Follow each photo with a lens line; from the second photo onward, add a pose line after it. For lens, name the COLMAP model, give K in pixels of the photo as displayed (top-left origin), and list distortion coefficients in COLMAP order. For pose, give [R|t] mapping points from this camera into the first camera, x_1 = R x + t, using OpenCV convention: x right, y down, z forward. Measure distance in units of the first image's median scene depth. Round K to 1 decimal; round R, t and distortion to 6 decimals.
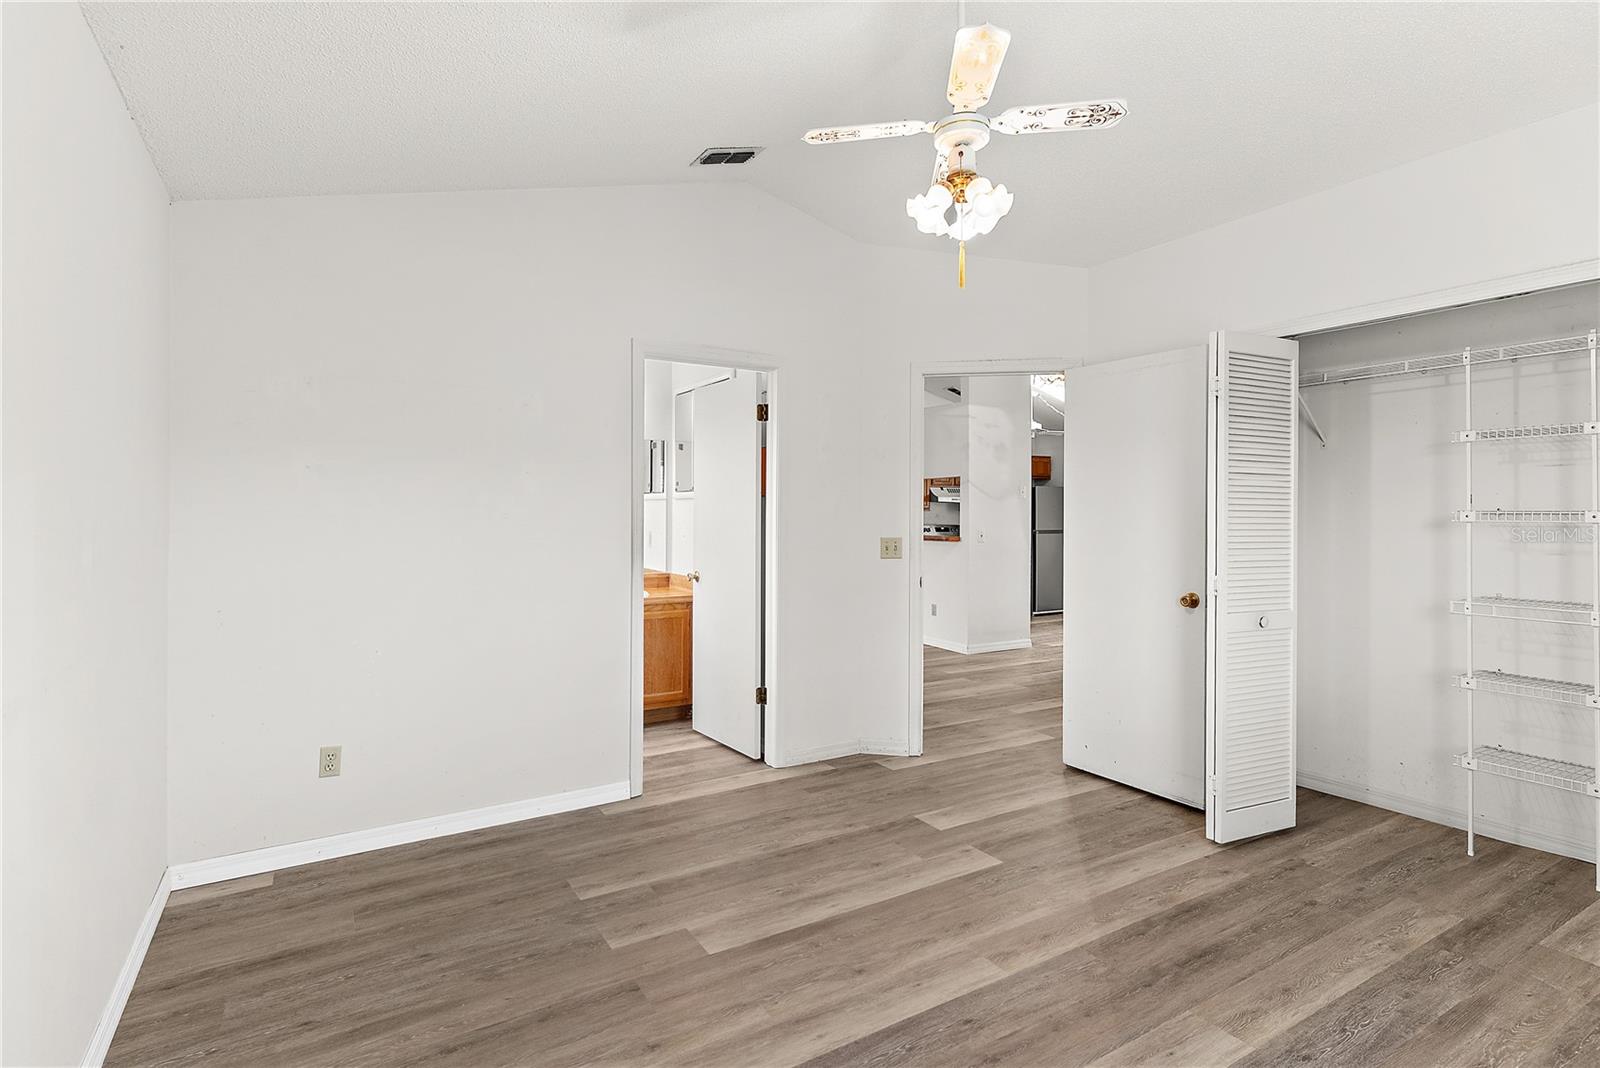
lens RADIAL K [[768.3, 0, 793.7], [0, 768.3, 522.8], [0, 0, 1]] dist [0.002349, -0.000212]
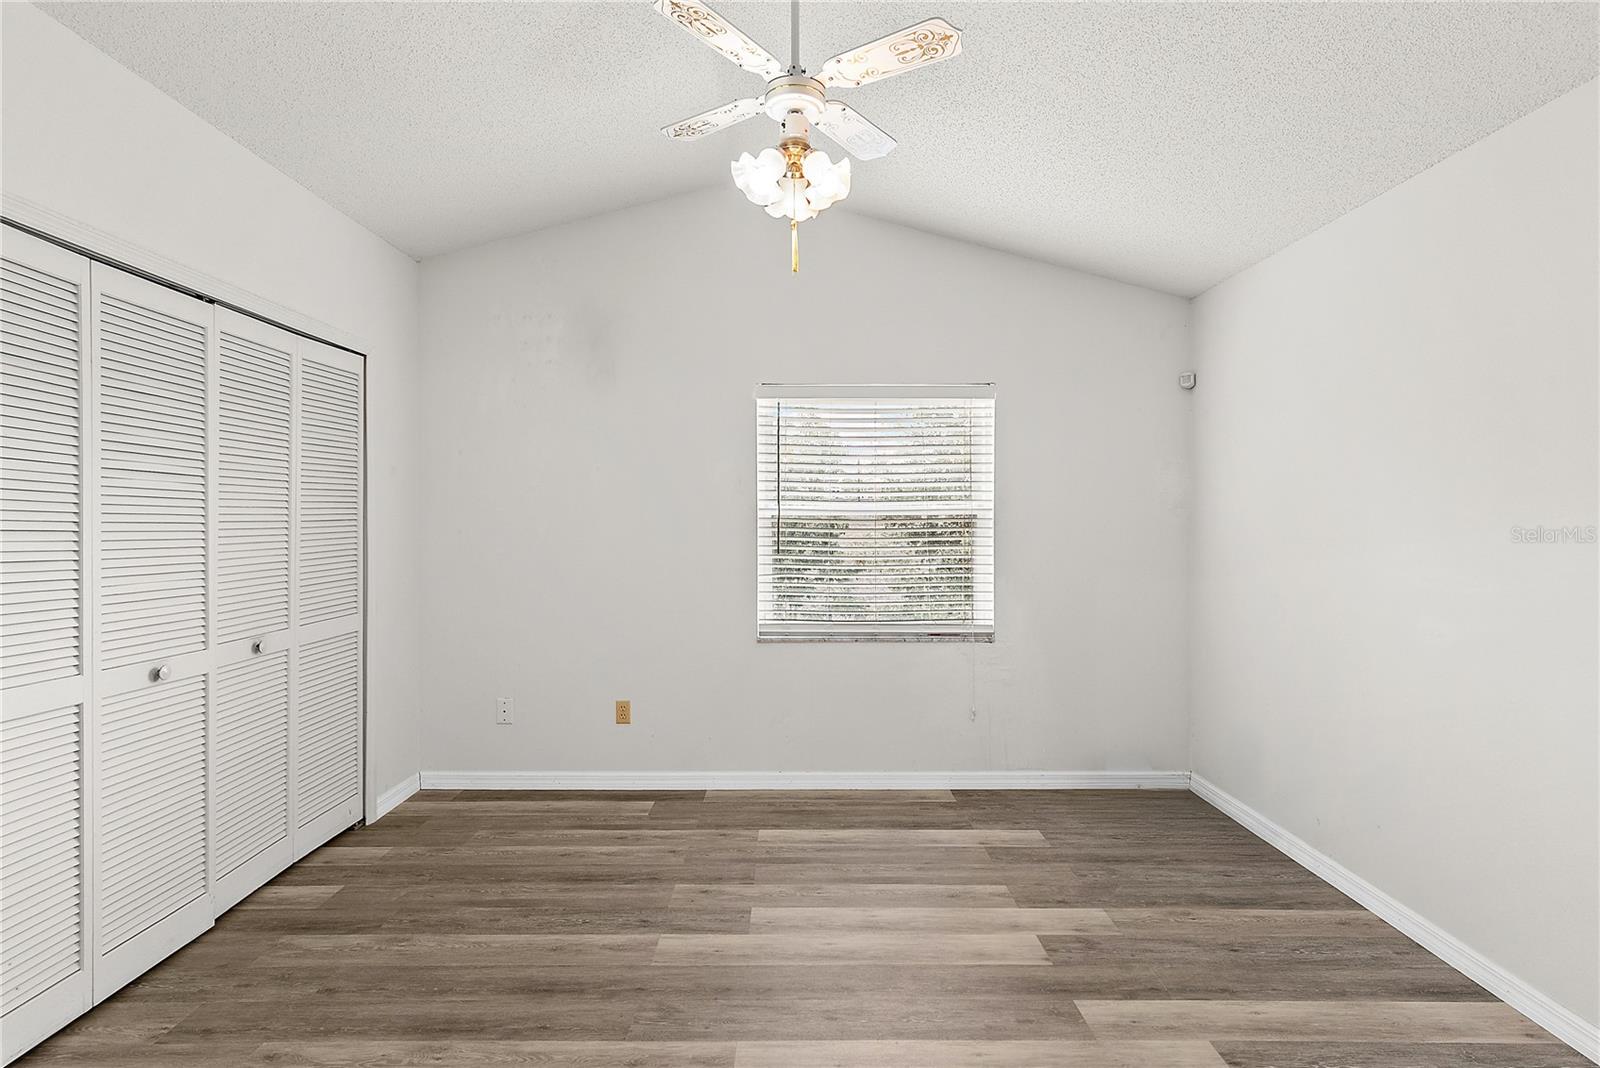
lens RADIAL K [[768.3, 0, 792.8], [0, 768.3, 526.1], [0, 0, 1]] dist [0.002349, -0.000212]
pose [[-0.853048, -0.011274, 0.521710, -0.227316], [-0.001191, 0.999806, 0.019658, -0.045624], [-0.521831, 0.016148, -0.852896, 1.562183]]
